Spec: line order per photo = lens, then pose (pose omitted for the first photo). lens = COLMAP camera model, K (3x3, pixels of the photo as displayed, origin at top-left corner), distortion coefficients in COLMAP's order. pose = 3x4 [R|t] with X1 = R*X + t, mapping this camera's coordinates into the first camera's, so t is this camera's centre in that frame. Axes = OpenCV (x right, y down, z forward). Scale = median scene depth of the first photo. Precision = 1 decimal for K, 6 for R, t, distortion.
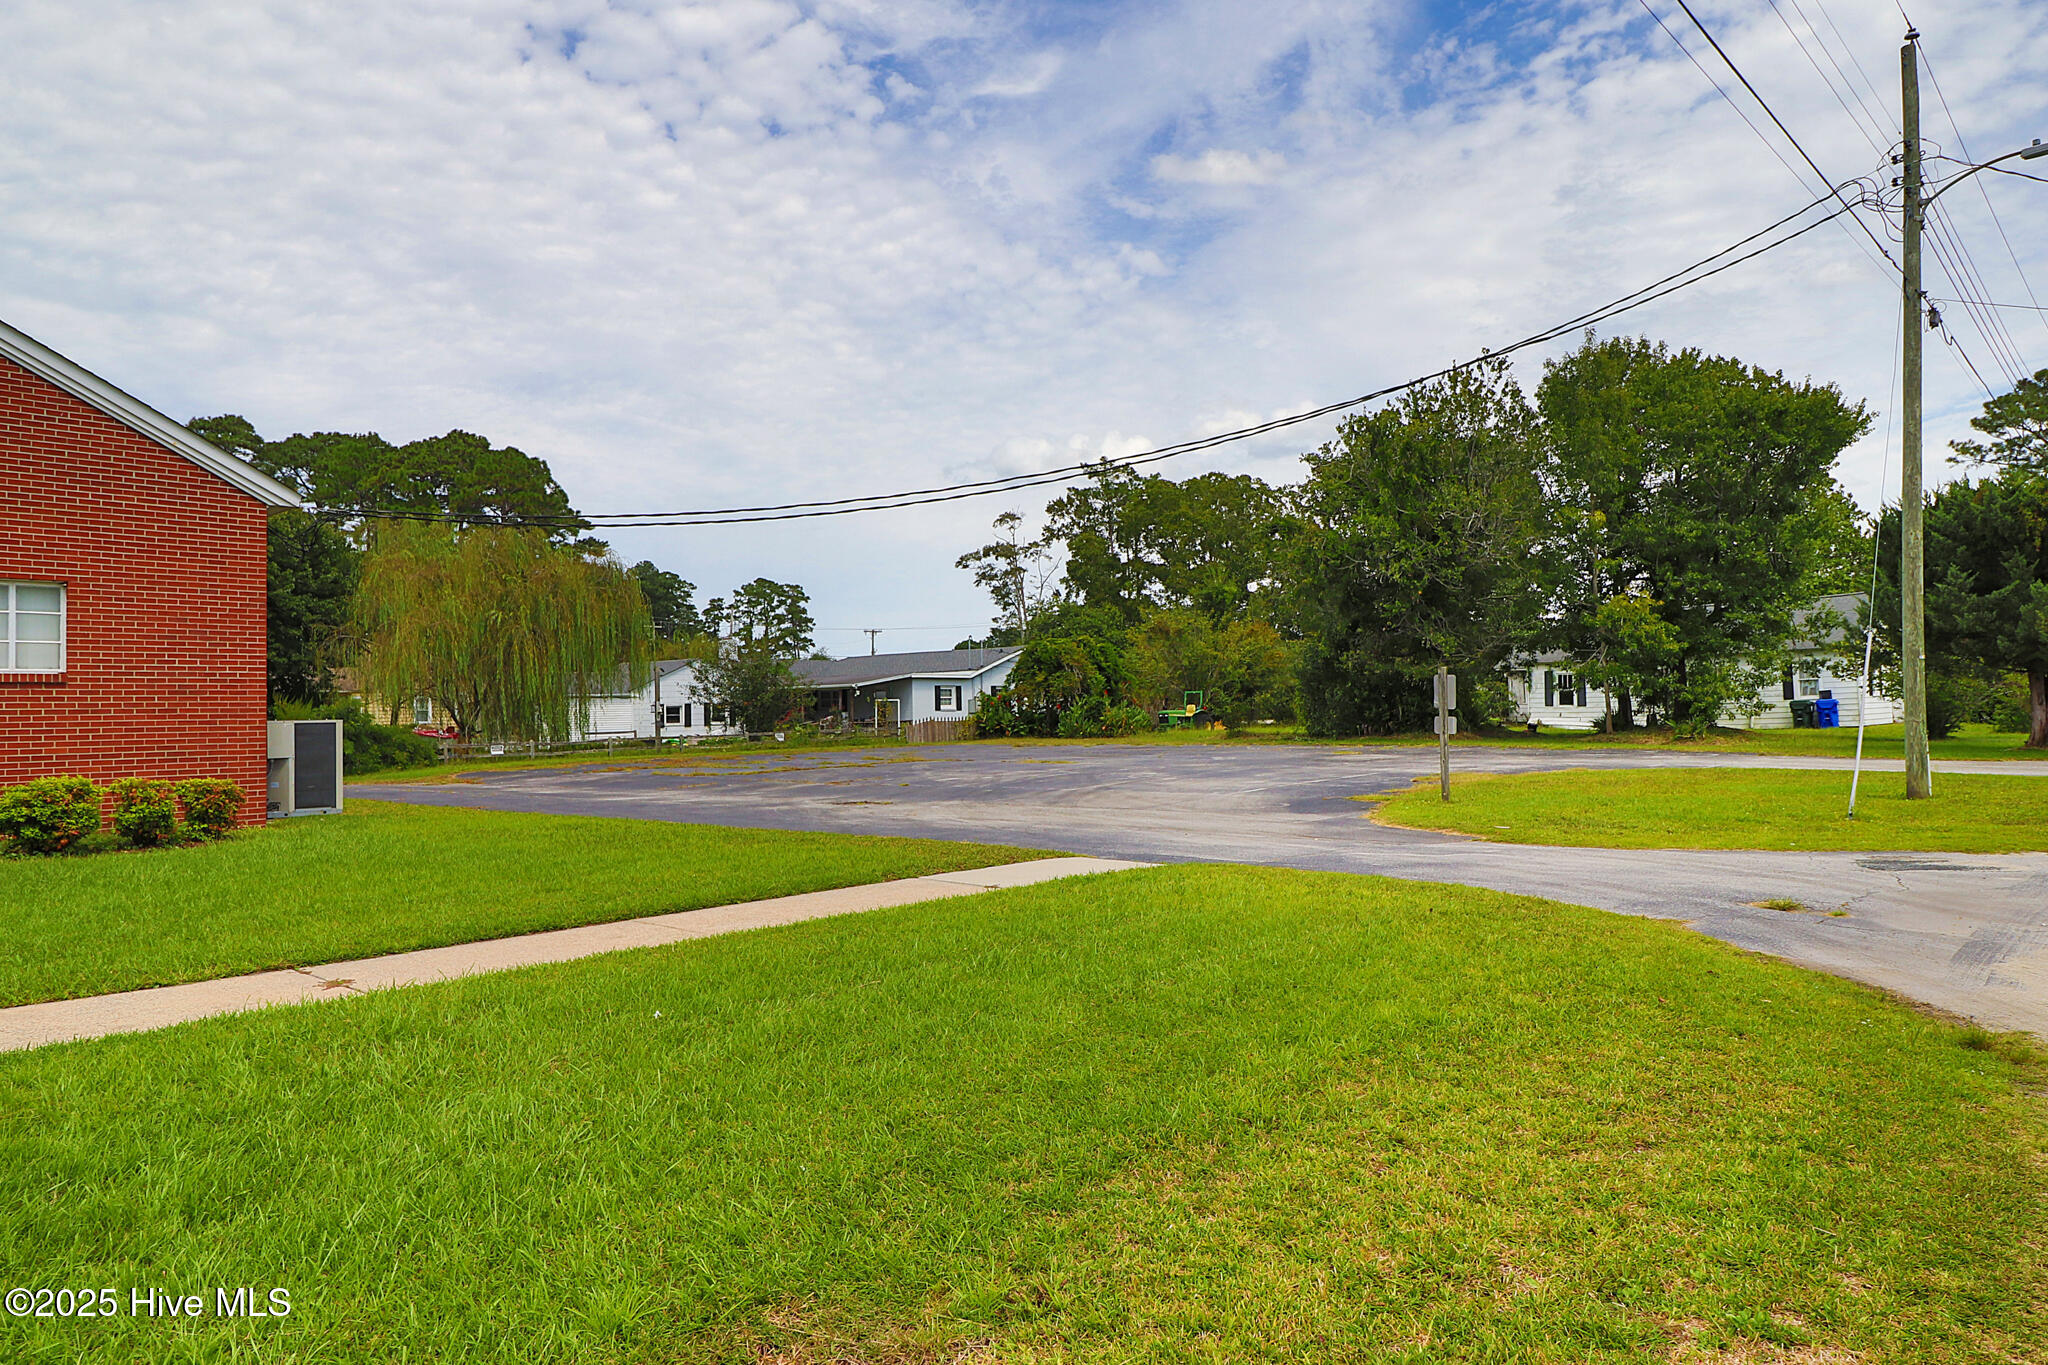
lens RADIAL K [[1298.8, 0, 1088.8], [0, 1298.8, 693.1], [0, 0, 1]] dist [-0.002685, 0.031912]
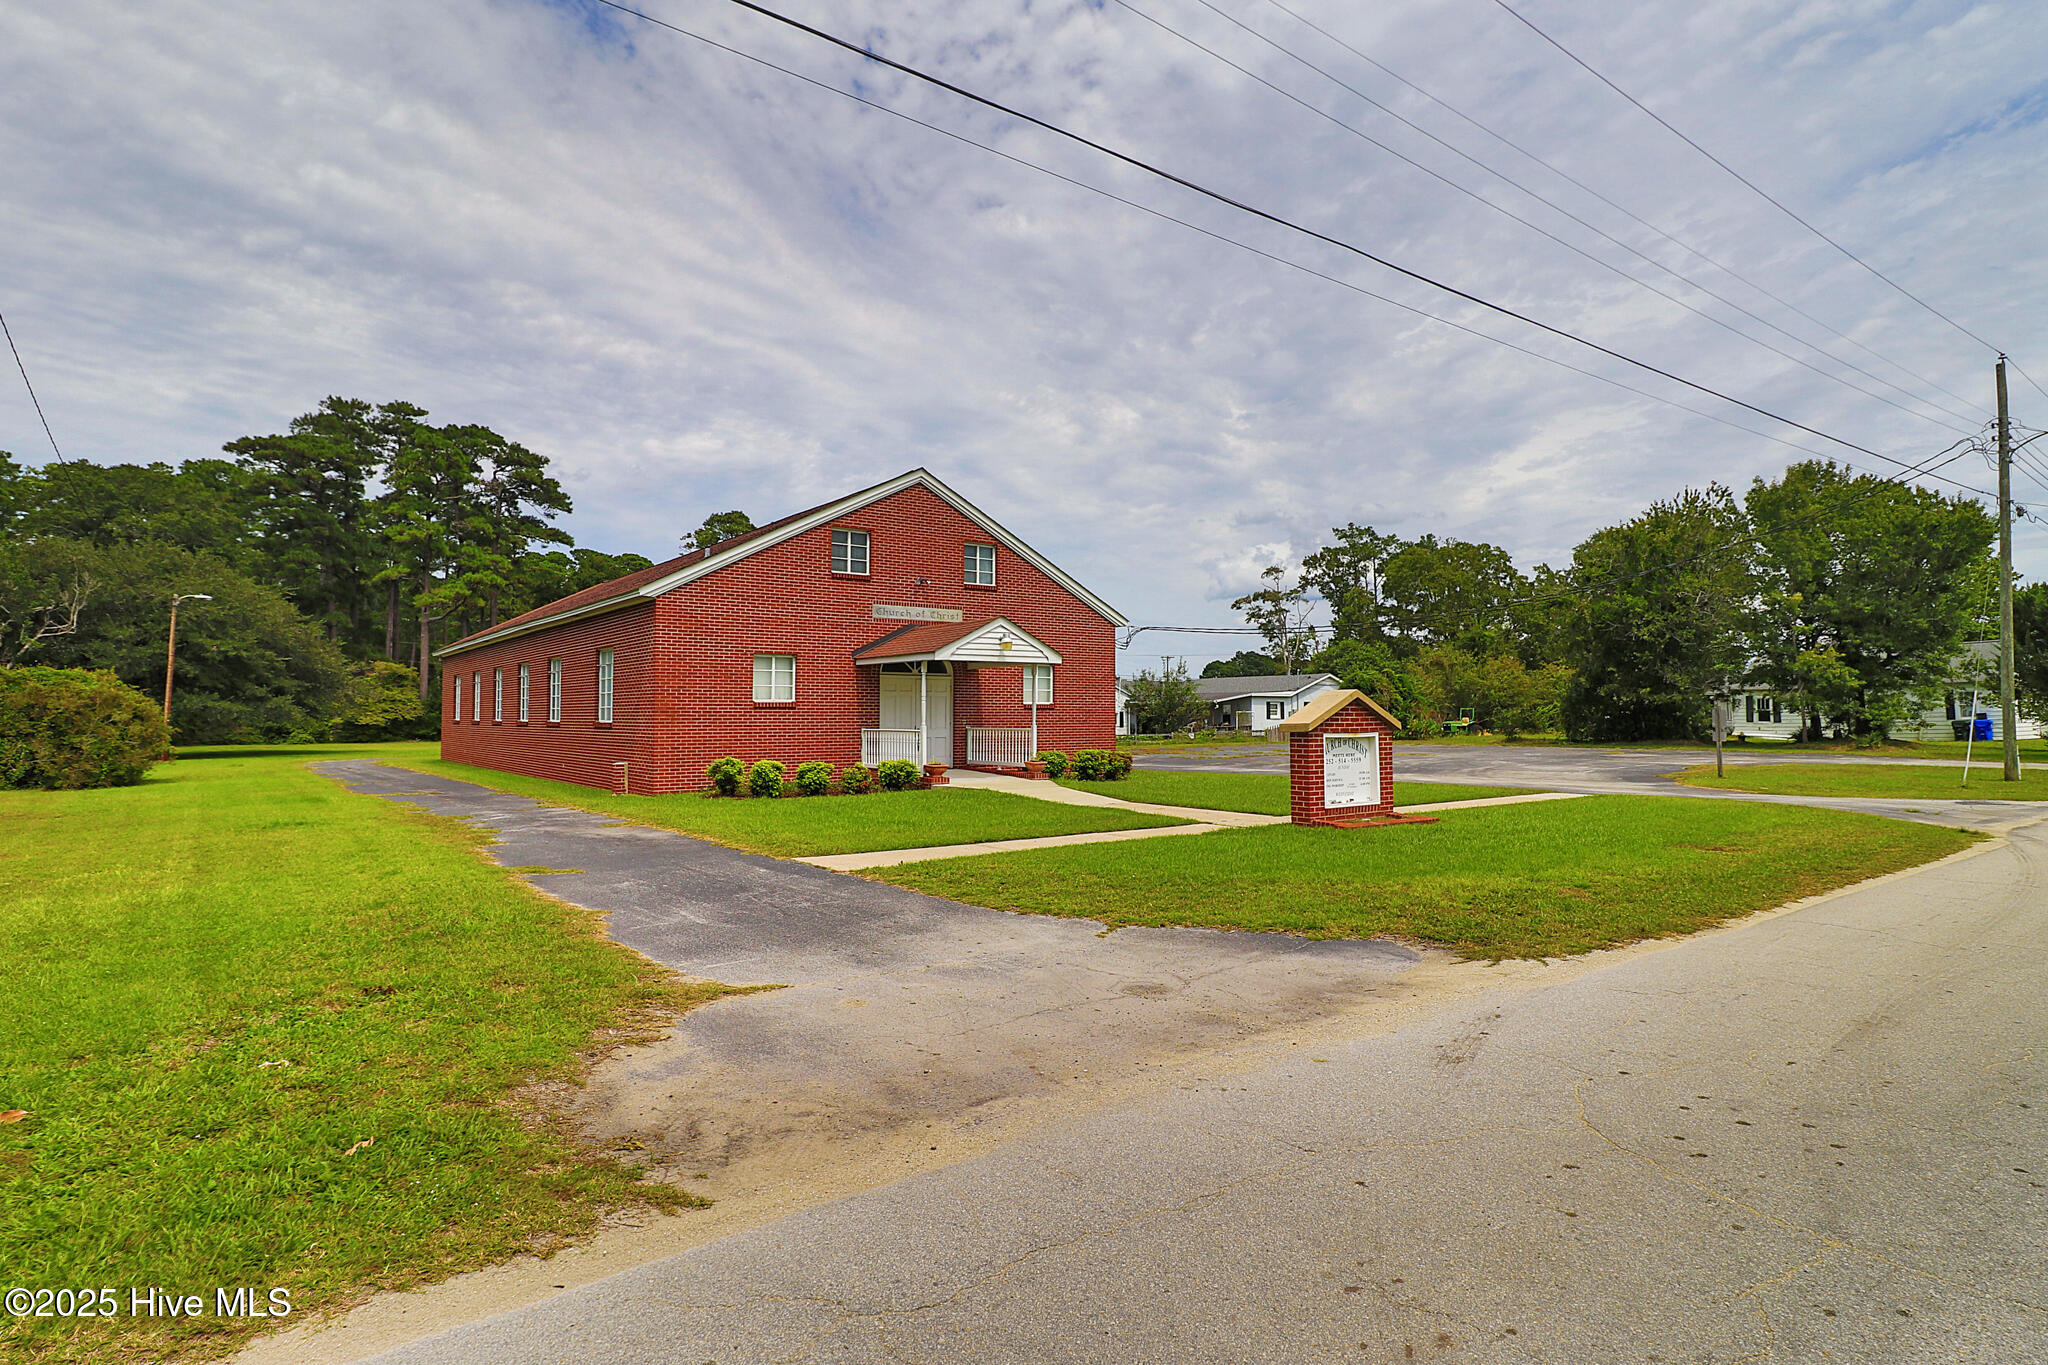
lens RADIAL K [[1113.8, 0, 1024.0], [0, 1113.8, 682.5], [0, 0, 1]] dist [-0.002174, -0.000941]
pose [[0.976960, 0.005235, -0.213359, -0.162926], [-0.008629, 0.999851, -0.014979, -0.008761], [0.213249, 0.016475, 0.976859, -0.350129]]
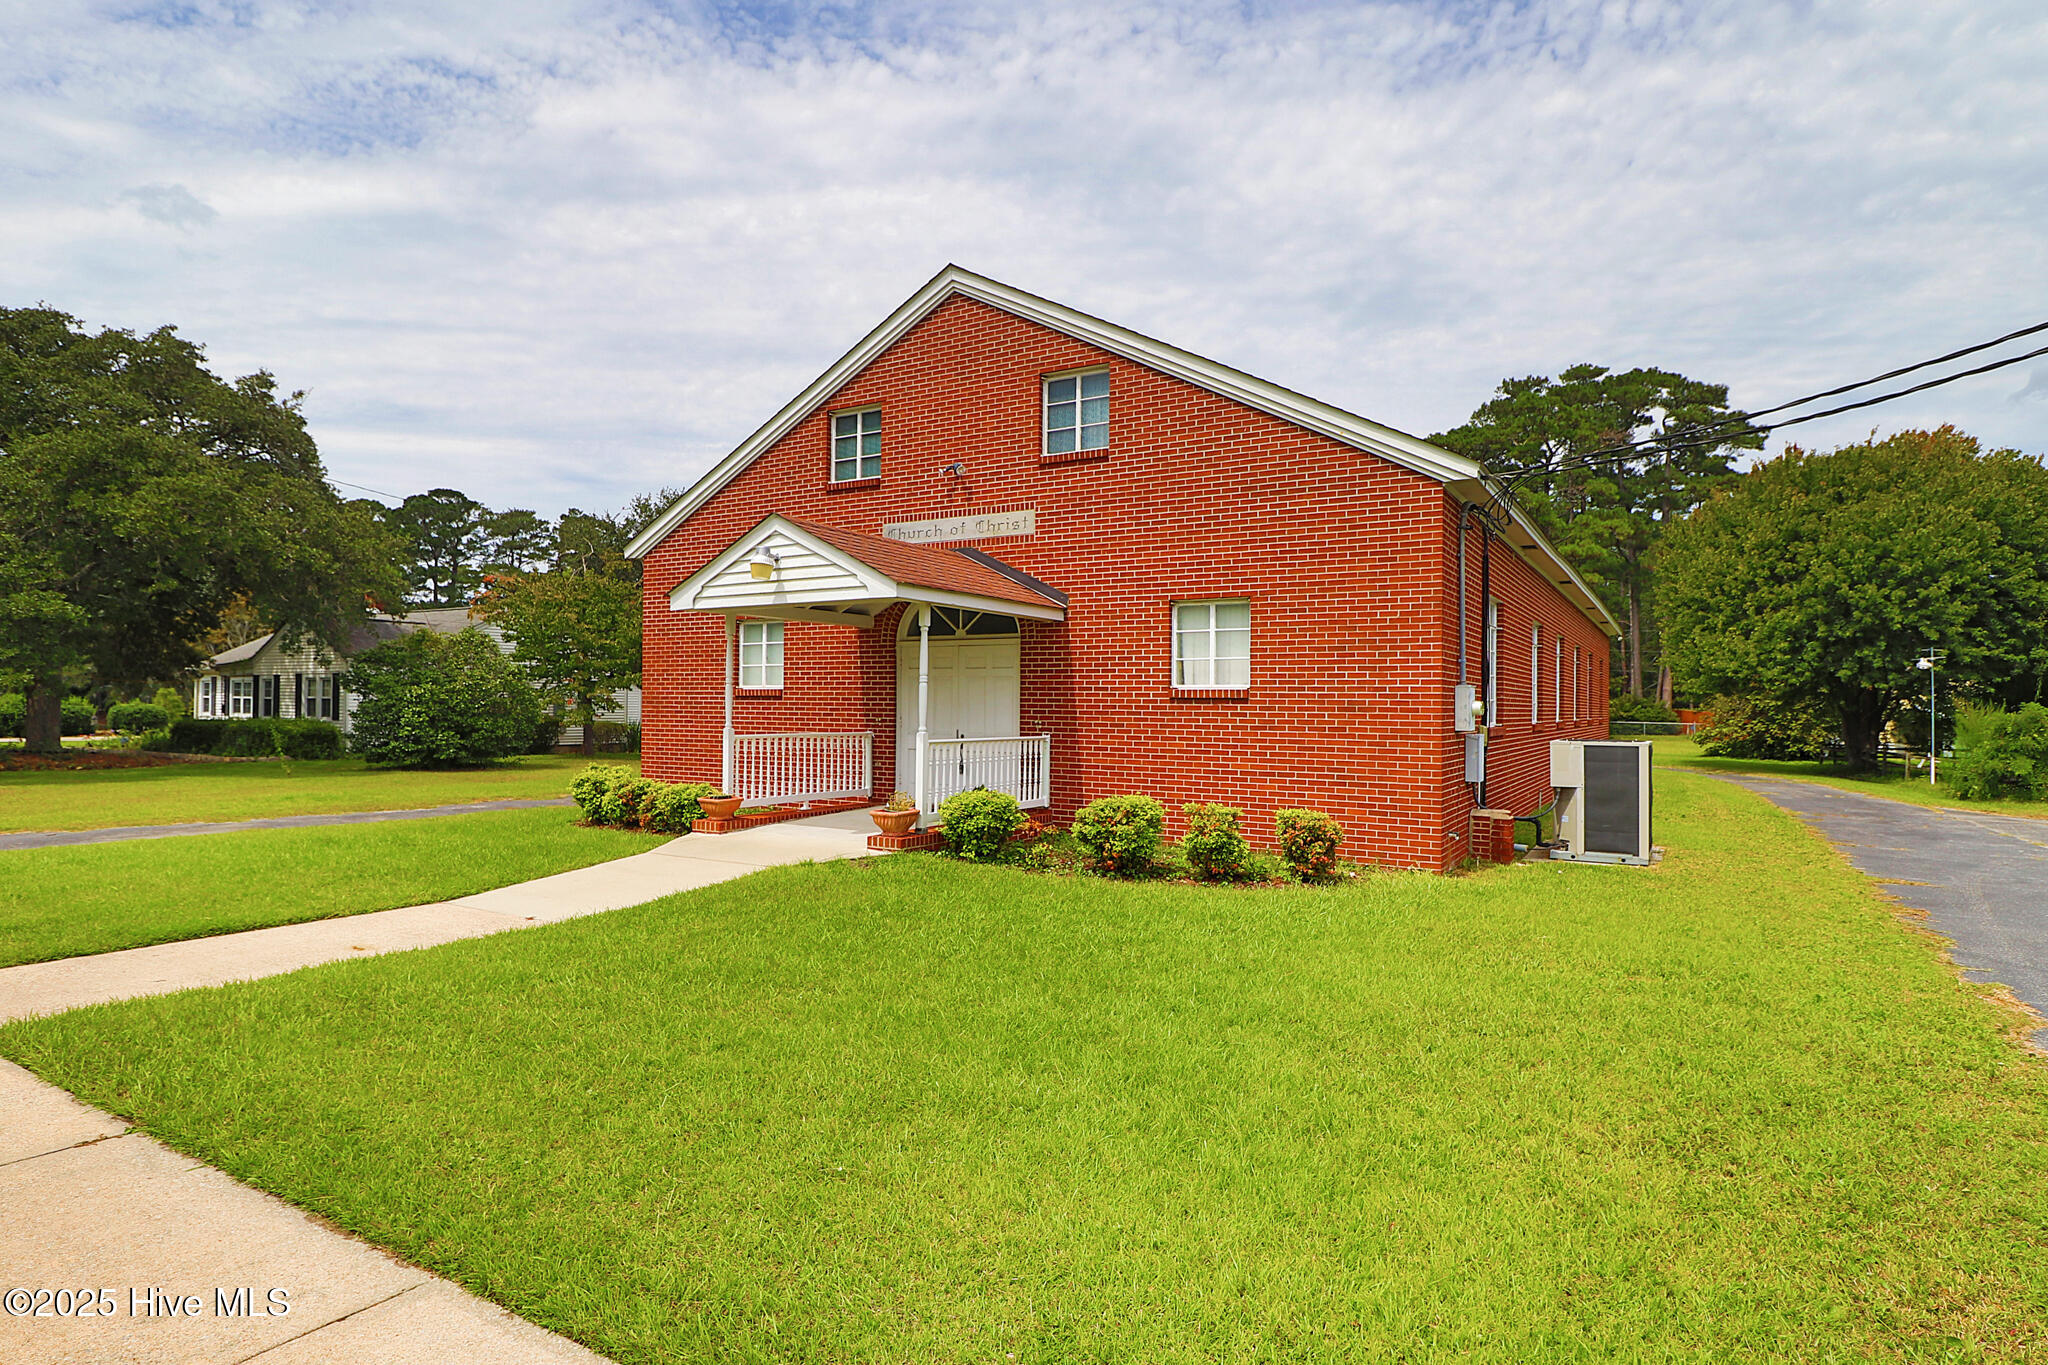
lens RADIAL K [[1113.8, 0, 1024.0], [0, 1113.8, 682.5], [0, 0, 1]] dist [-0.002174, -0.000941]
pose [[0.153374, -0.001293, -0.988167, 0.011613], [-0.001785, 0.999997, -0.001585, -0.007464], [0.988167, 0.002007, 0.153371, 0.285852]]
